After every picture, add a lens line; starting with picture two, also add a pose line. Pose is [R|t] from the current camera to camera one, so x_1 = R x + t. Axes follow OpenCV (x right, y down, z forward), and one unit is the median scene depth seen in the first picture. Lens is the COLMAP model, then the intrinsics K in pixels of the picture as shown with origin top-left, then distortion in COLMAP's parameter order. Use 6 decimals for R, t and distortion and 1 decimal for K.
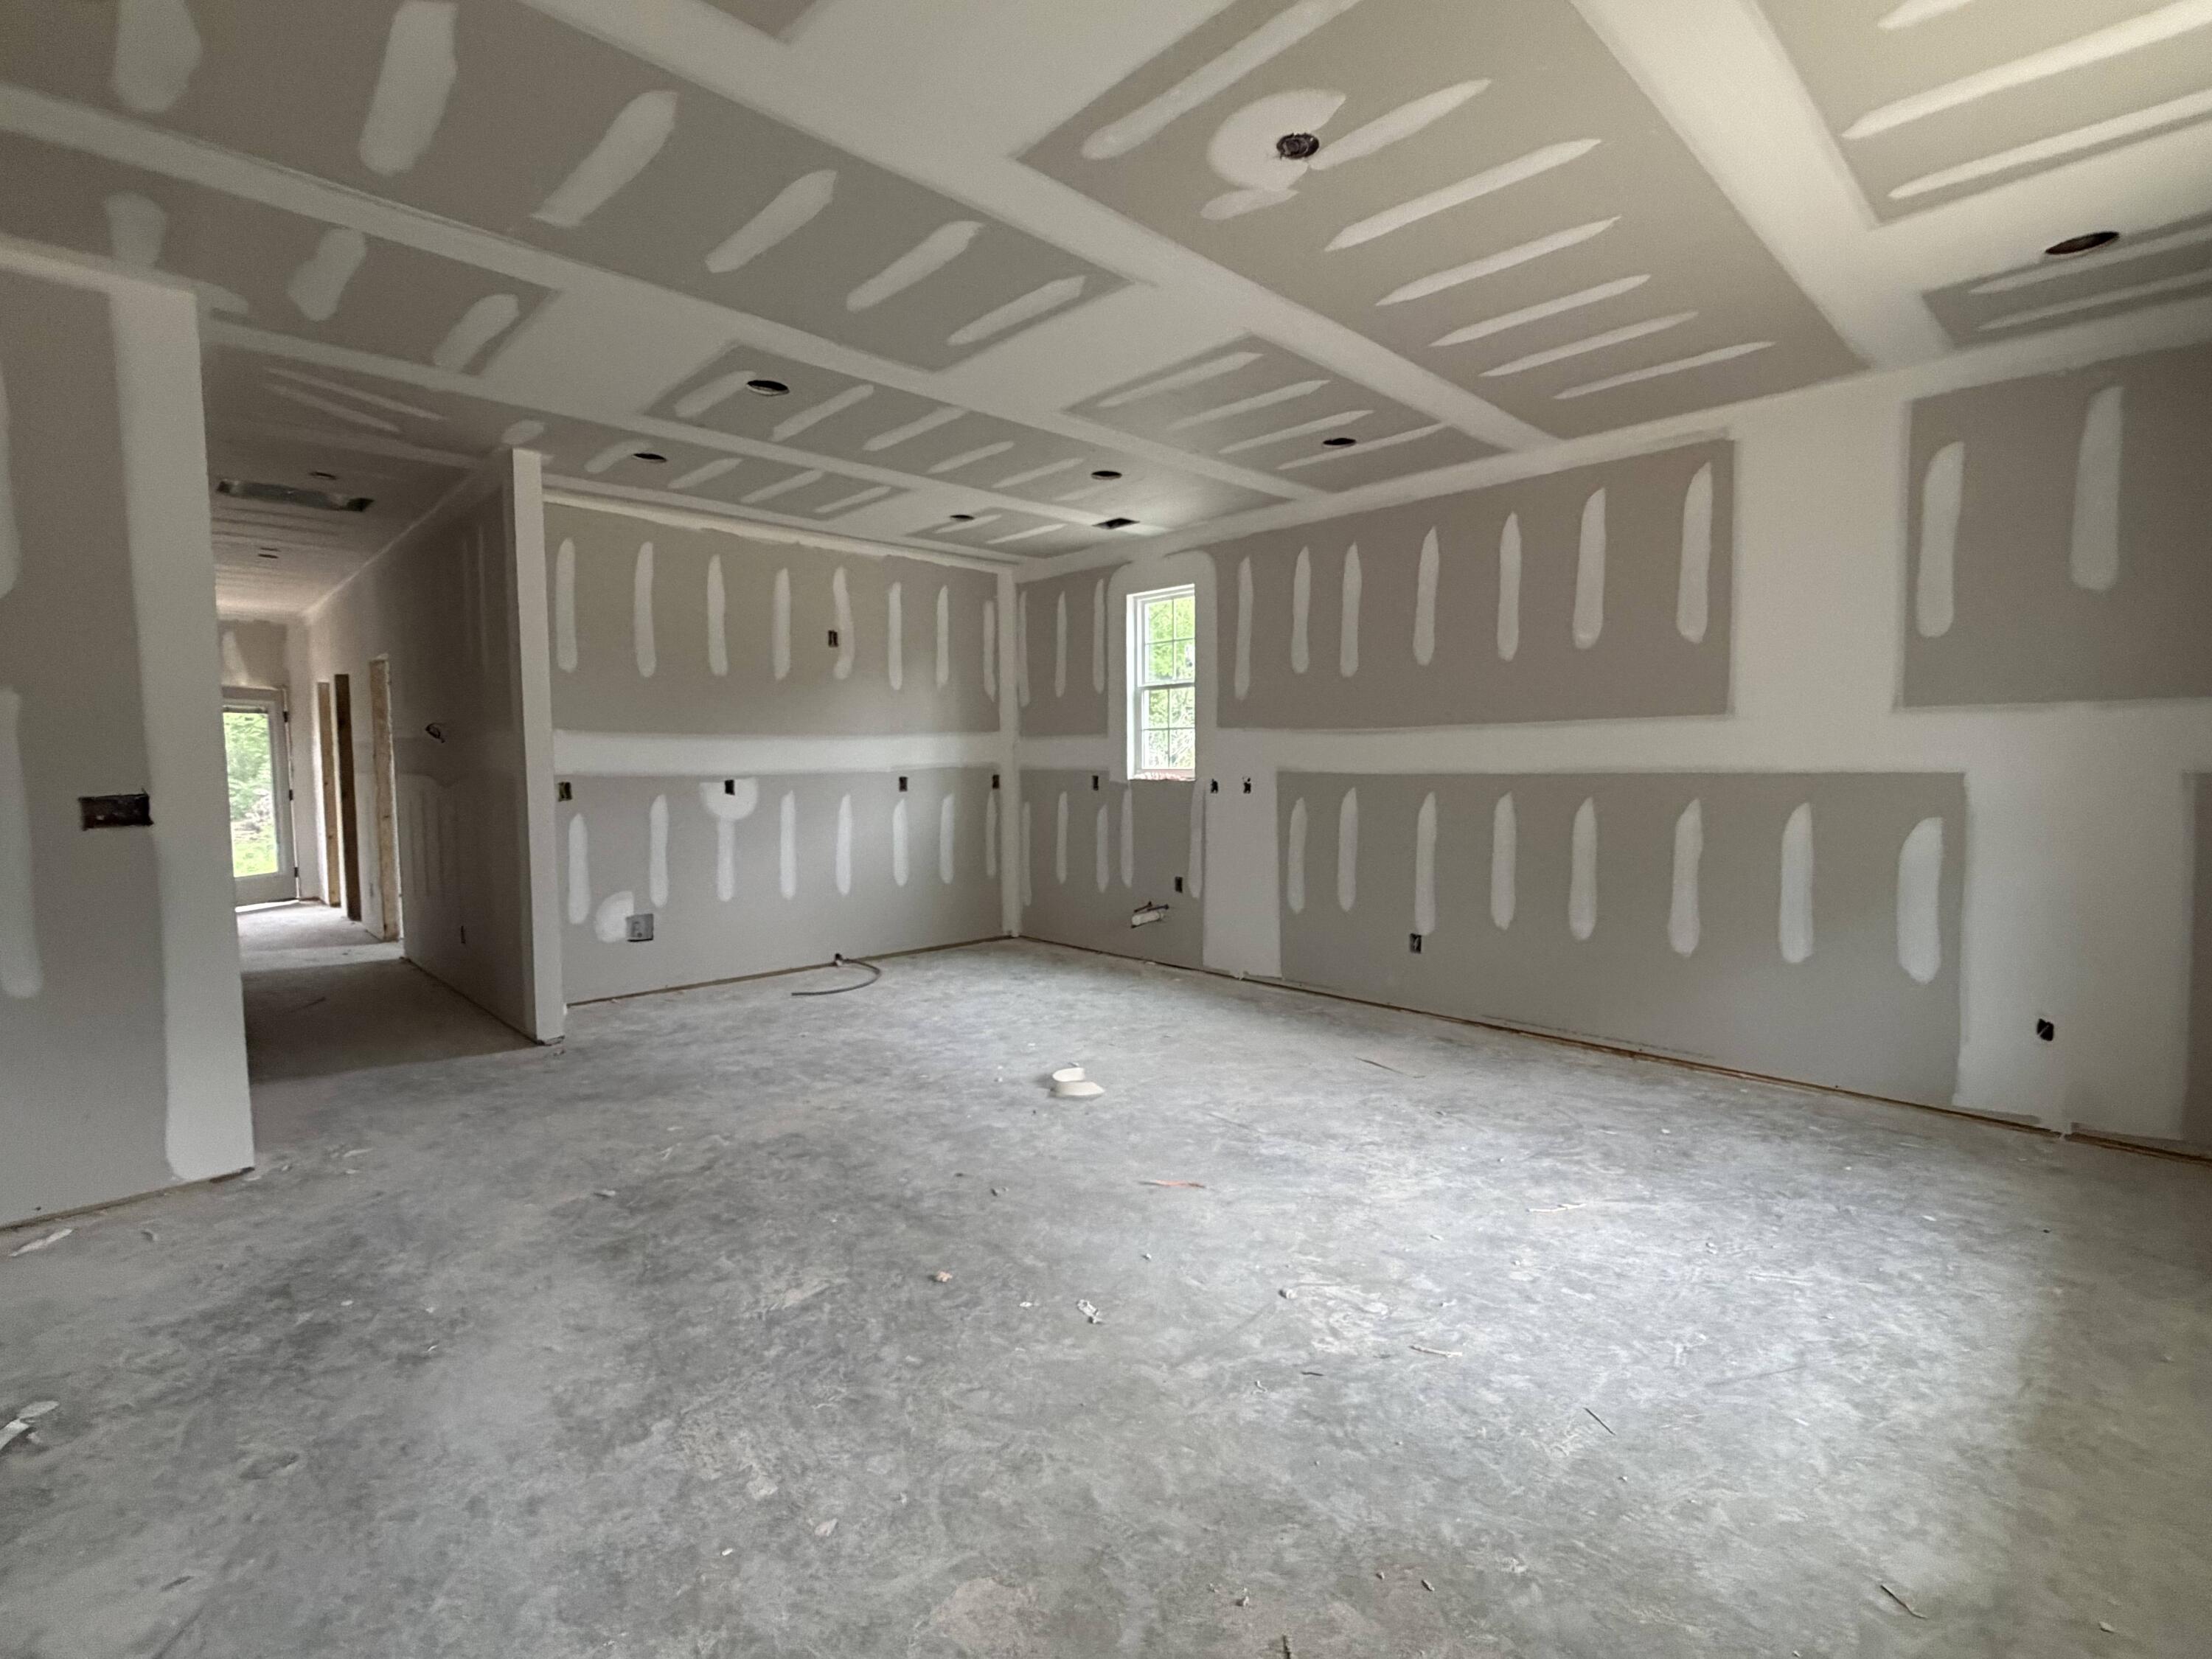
lens RADIAL K [[1021.6, 0, 1103.5], [0, 1021.6, 827.6], [0, 0, 1]] dist [-0.000051, 0.000802]
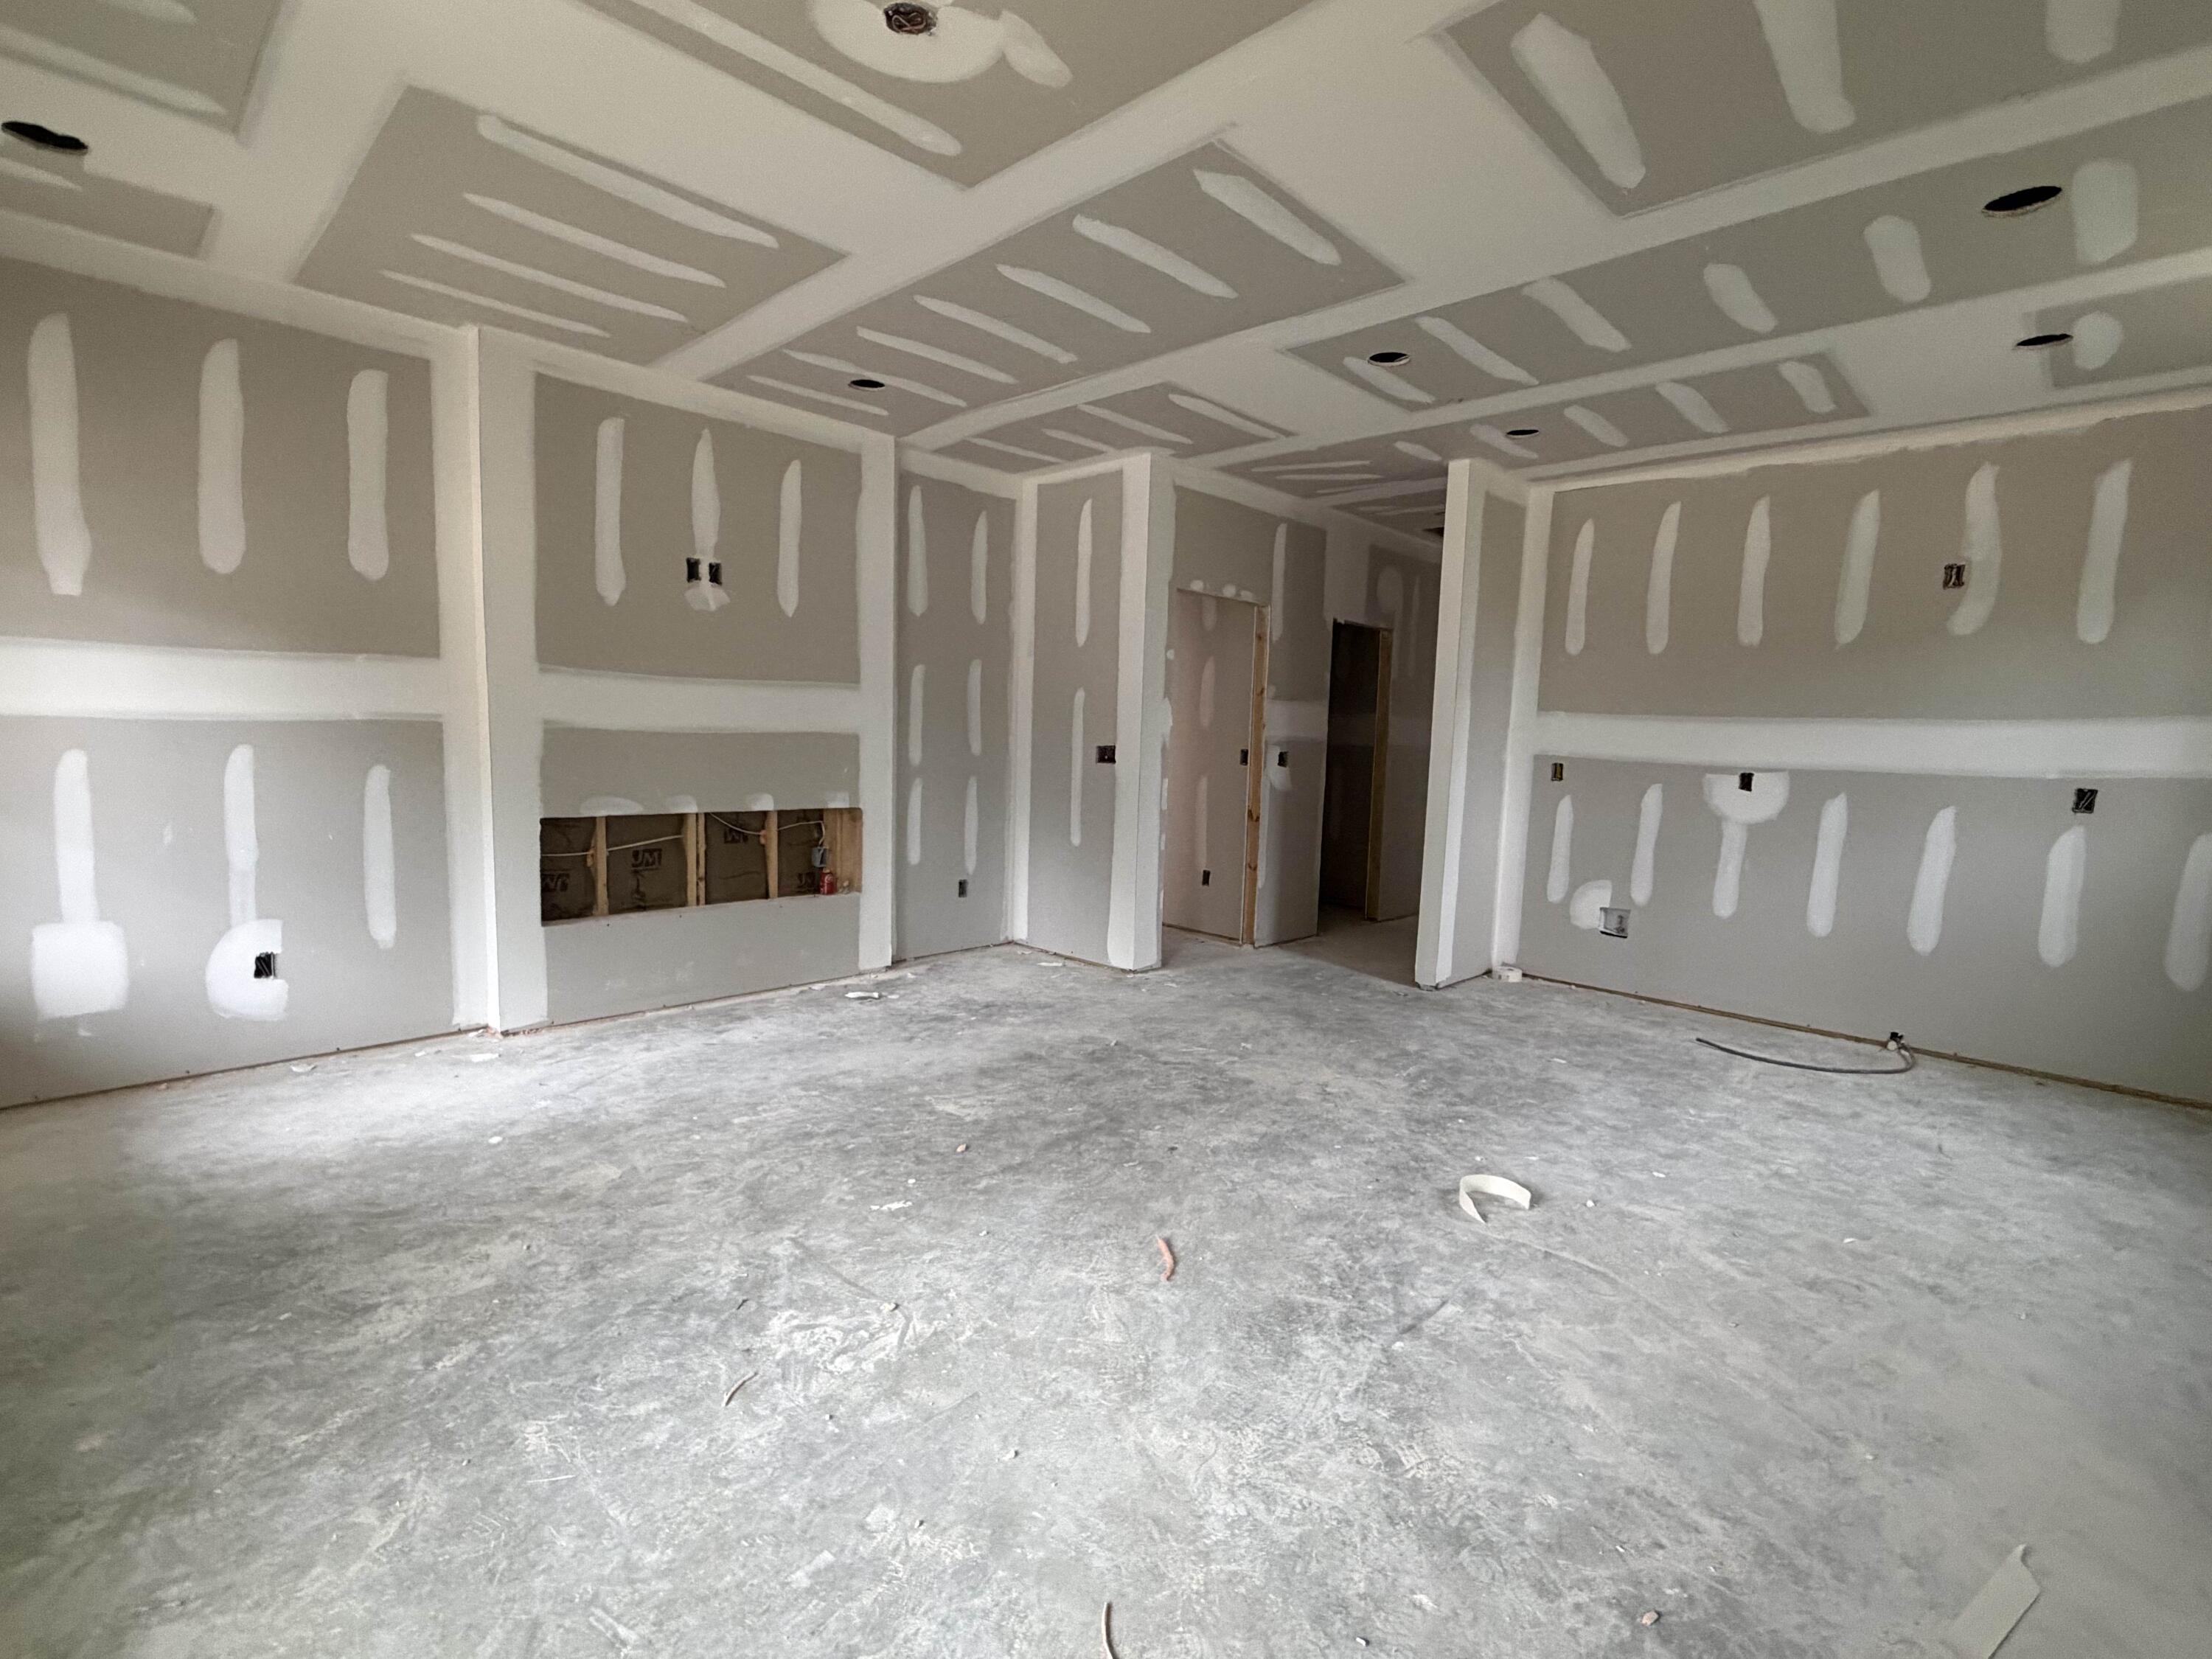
lens RADIAL K [[1021.6, 0, 1105.3], [0, 1021.6, 827.9], [0, 0, 1]] dist [-0.000051, 0.000802]
pose [[0.036940, 0.104009, -0.993890, 0.774389], [-0.099233, 0.990035, 0.099918, -0.060464], [0.994378, 0.094936, 0.046893, 0.812606]]
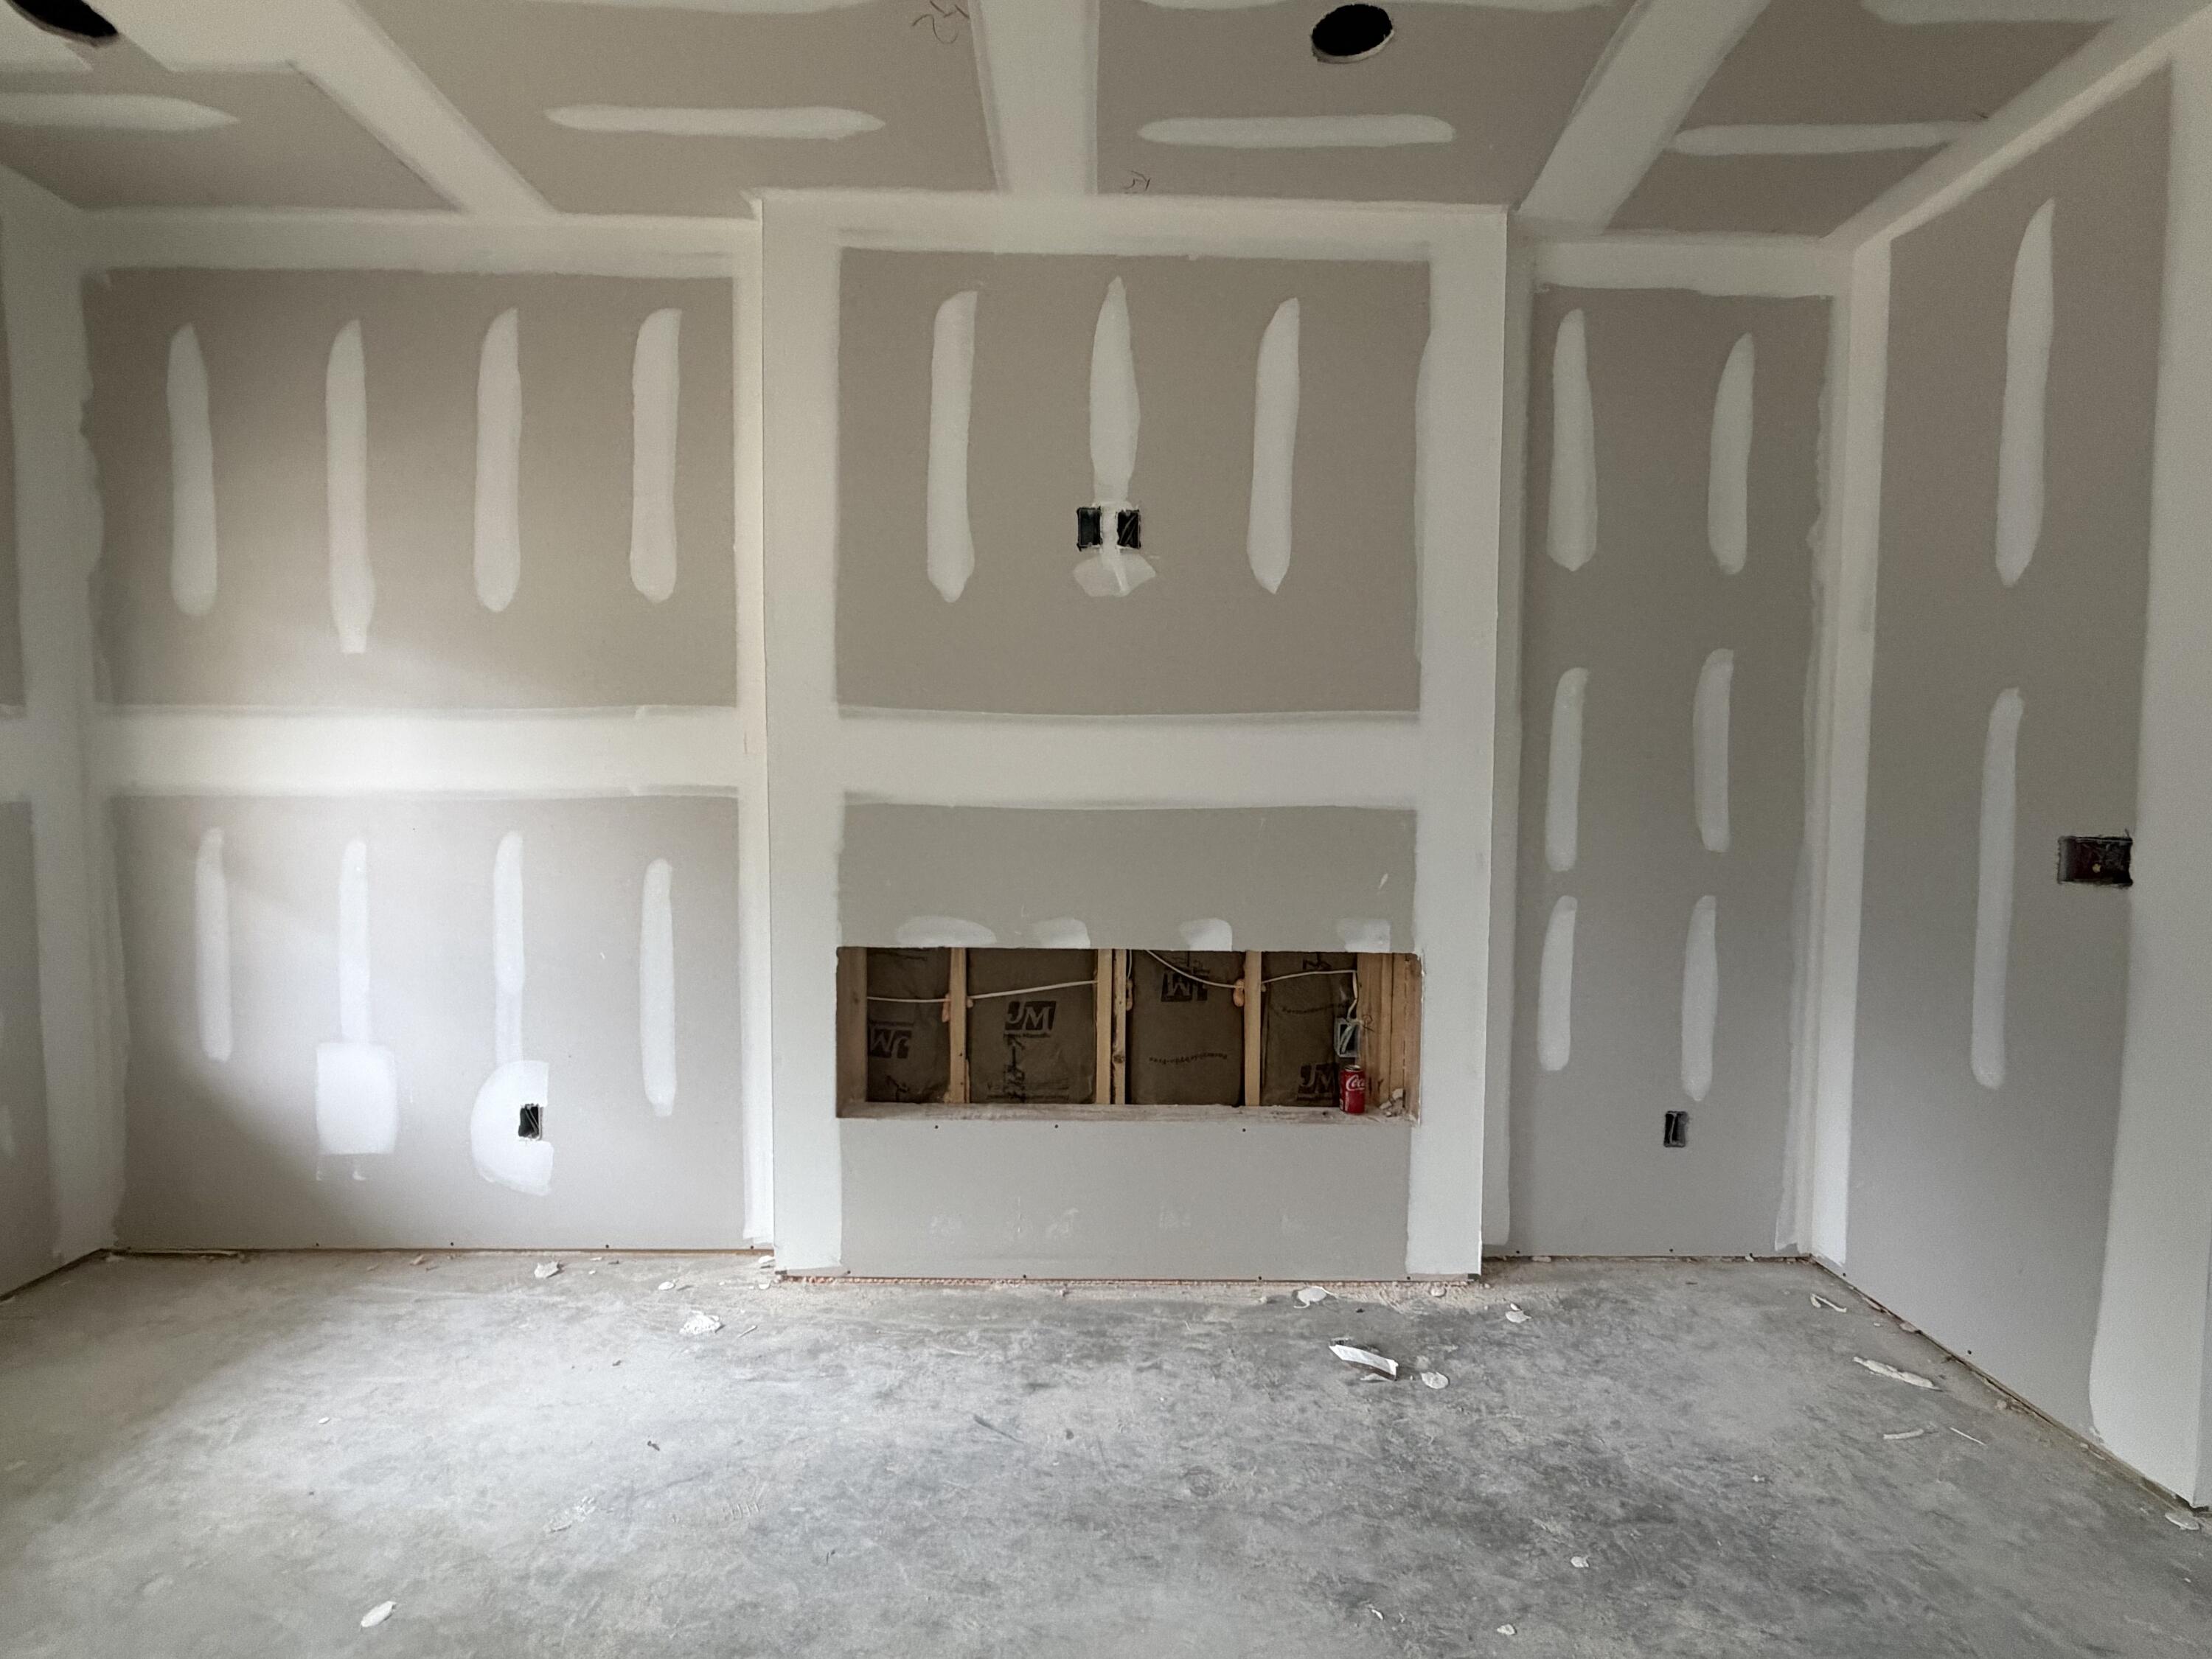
lens RADIAL K [[1021.6, 0, 1104.2], [0, 1021.6, 834.1], [0, 0, 1]] dist [-0.000051, 0.000802]
pose [[-0.679595, 0.035828, -0.732712, -0.021984], [-0.055679, 0.993406, 0.100218, -0.056668], [0.731471, 0.108905, -0.673119, 0.855847]]
